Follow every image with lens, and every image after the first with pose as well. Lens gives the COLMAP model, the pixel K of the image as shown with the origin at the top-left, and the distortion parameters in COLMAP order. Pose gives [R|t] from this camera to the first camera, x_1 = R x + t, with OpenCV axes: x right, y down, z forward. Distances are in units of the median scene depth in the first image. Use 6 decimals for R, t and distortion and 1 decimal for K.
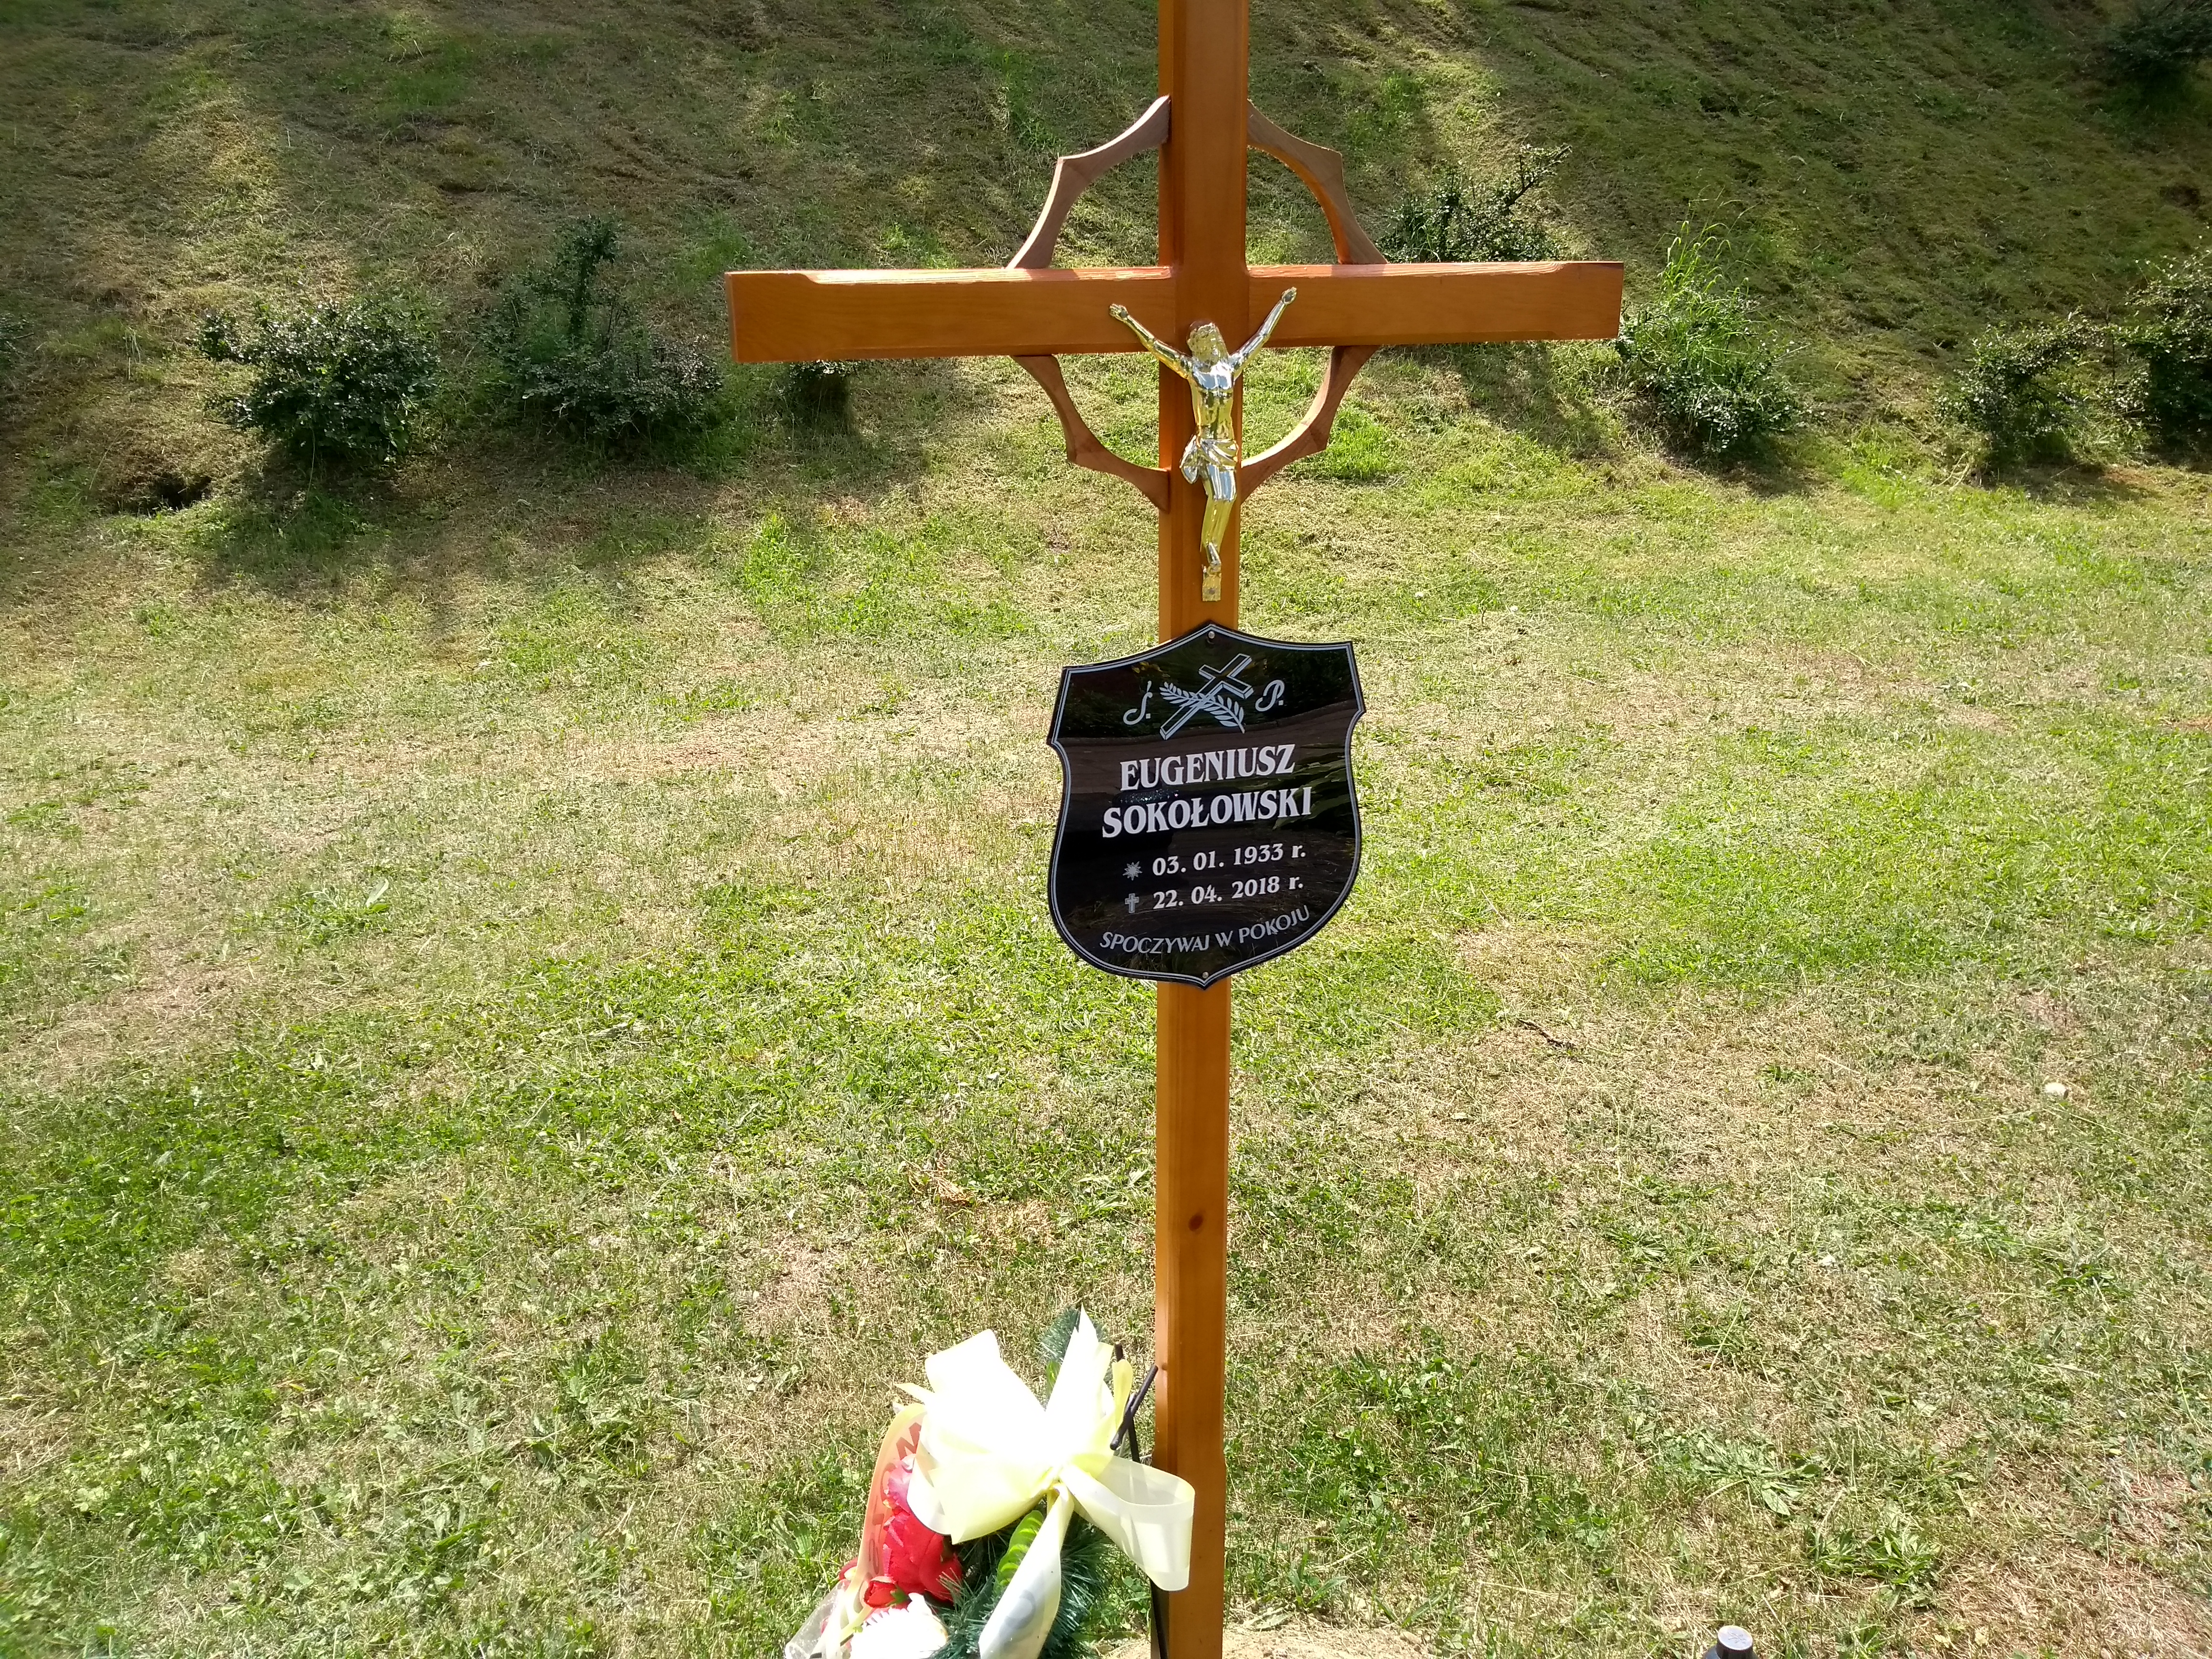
lens RADIAL K [[1794.5, 0, 1096.0], [0, 1794.5, 845.0], [0, 0, 1]] dist [0.080769, -0.138819]
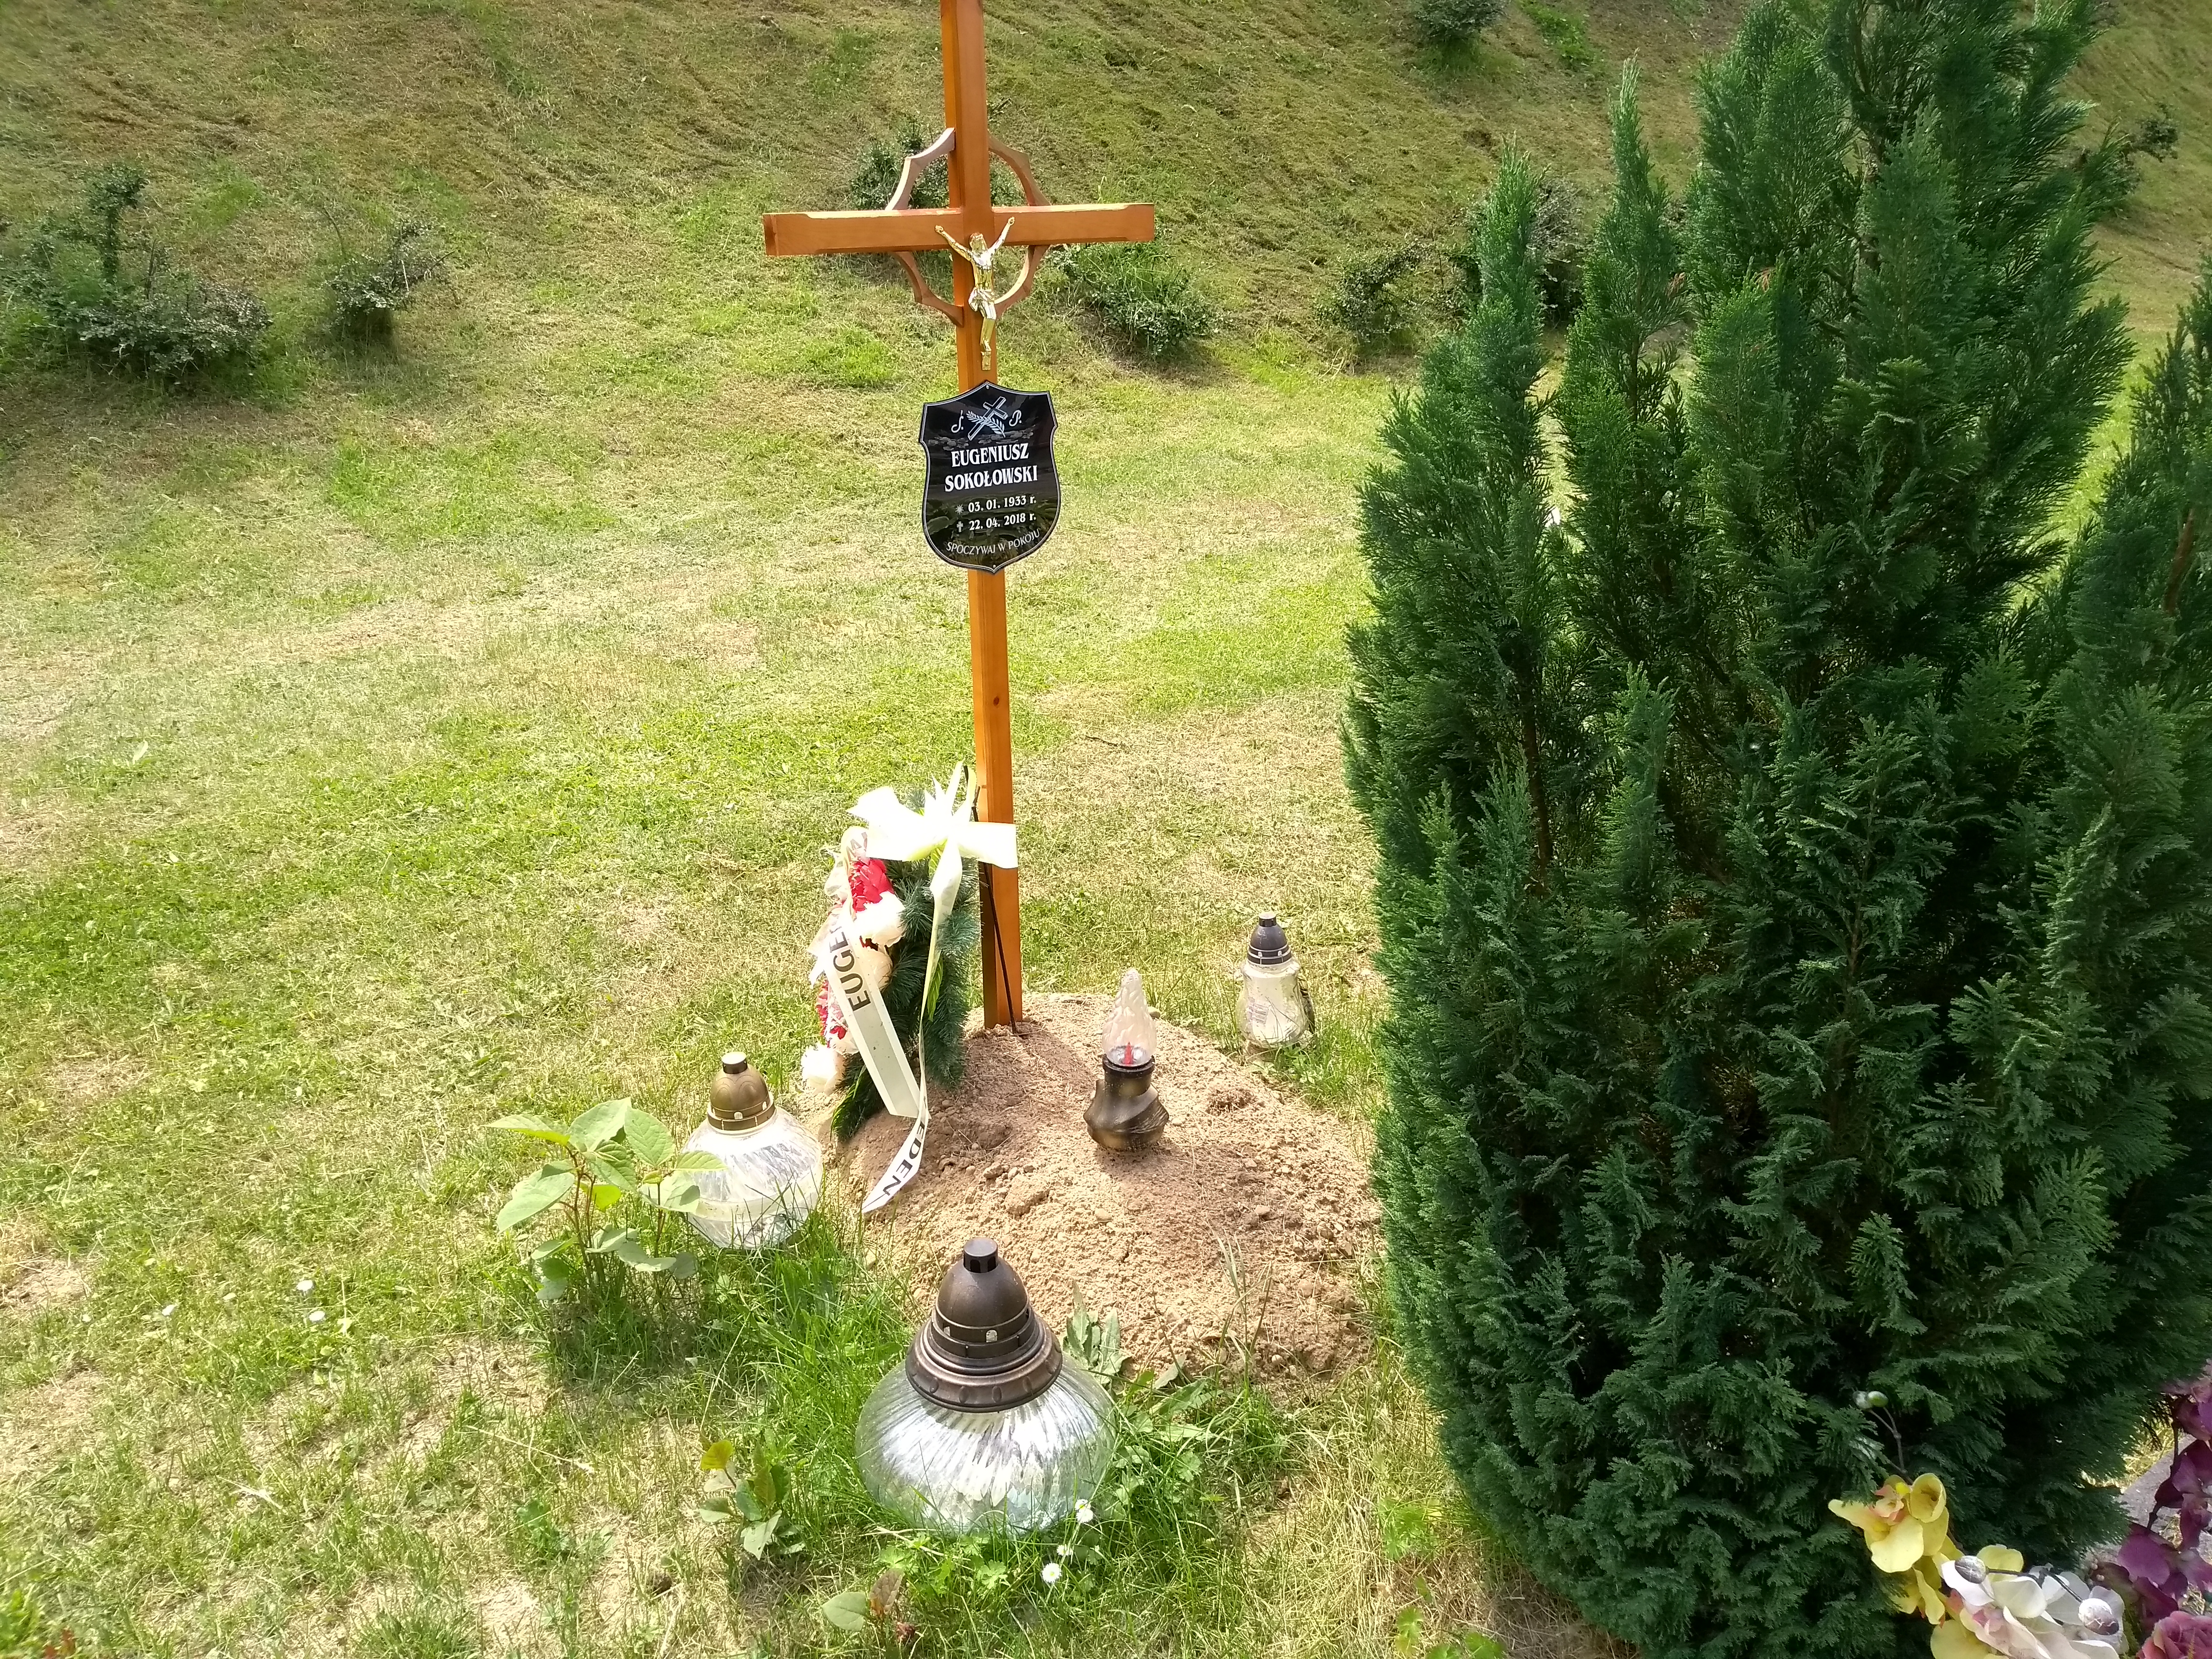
lens RADIAL K [[1794.5, 0, 1096.0], [0, 1794.5, 845.0], [0, 0, 1]] dist [0.080769, -0.138819]
pose [[0.953698, -0.114448, 0.278138, -0.083000], [0.105500, 0.993309, 0.046981, 0.058562], [-0.281654, -0.015462, 0.959391, -0.188473]]
